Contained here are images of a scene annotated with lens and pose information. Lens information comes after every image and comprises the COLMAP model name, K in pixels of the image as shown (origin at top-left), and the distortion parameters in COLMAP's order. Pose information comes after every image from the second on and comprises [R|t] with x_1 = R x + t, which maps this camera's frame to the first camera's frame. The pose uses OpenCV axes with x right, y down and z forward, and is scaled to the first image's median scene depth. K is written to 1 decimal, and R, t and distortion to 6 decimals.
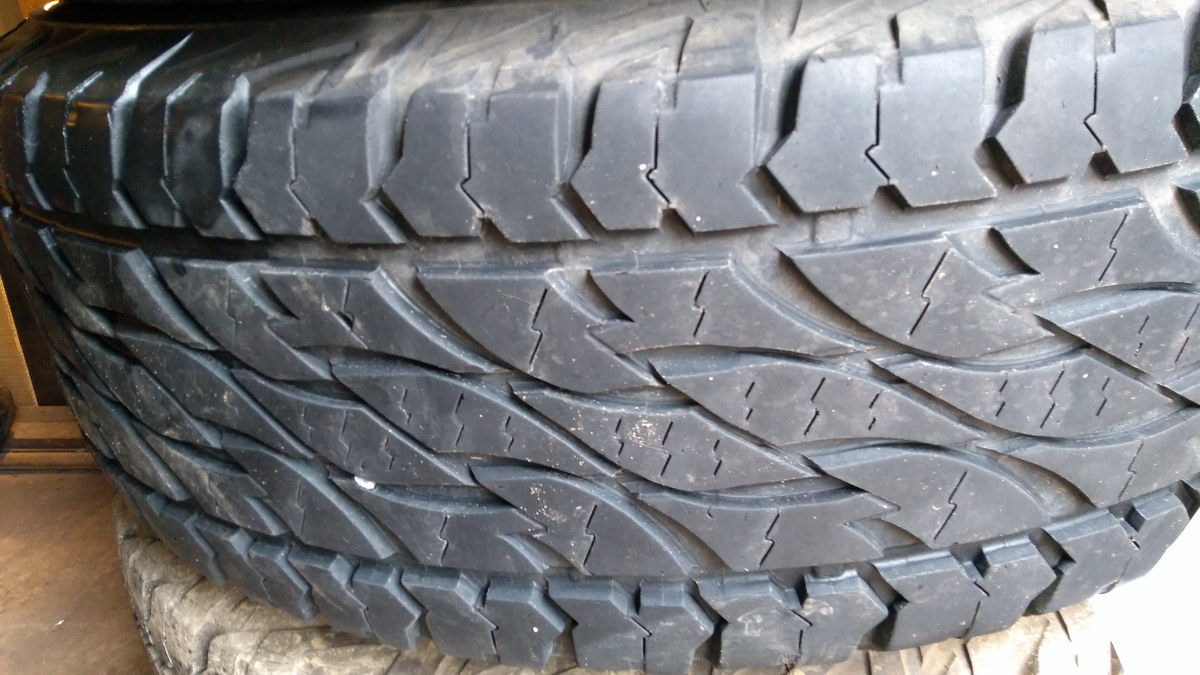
lens RADIAL K [[876.7, 0, 600.0], [0, 876.7, 337.5], [0, 0, 1]] dist [0.009650, -0.001512]
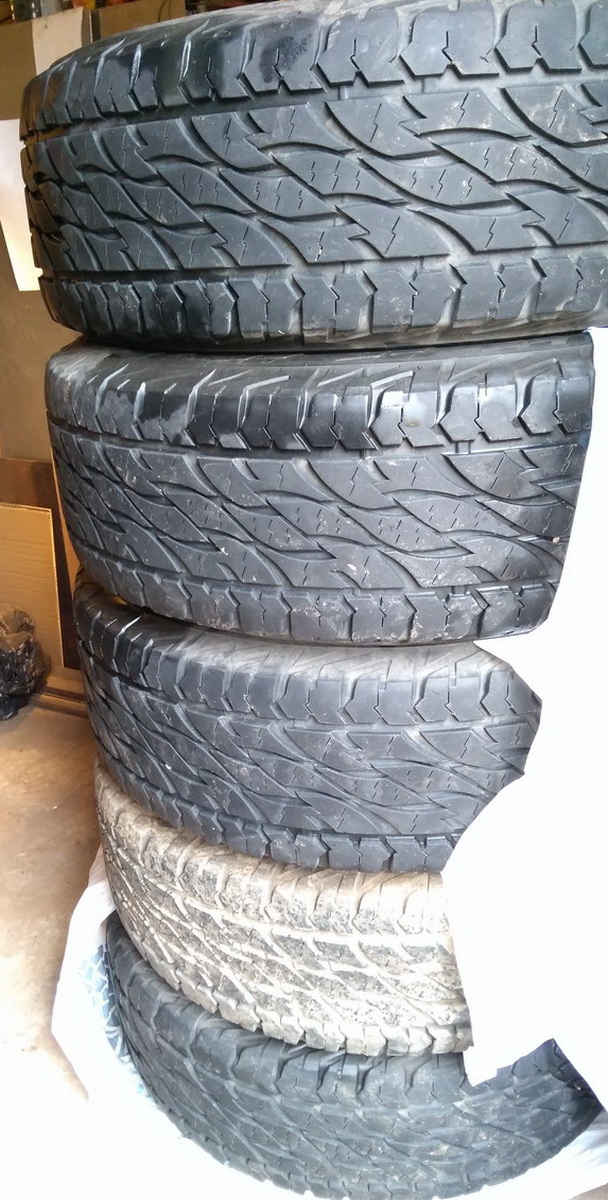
lens RADIAL K [[965.5, 0, 302.3], [0, 965.5, 630.4], [0, 0, 1]] dist [0.004073, -0.087561]
pose [[0.934354, 0.177777, -0.308833, 1.100795], [-0.177466, 0.983690, 0.029340, -0.473955], [0.309012, 0.027393, 0.950663, -2.026440]]
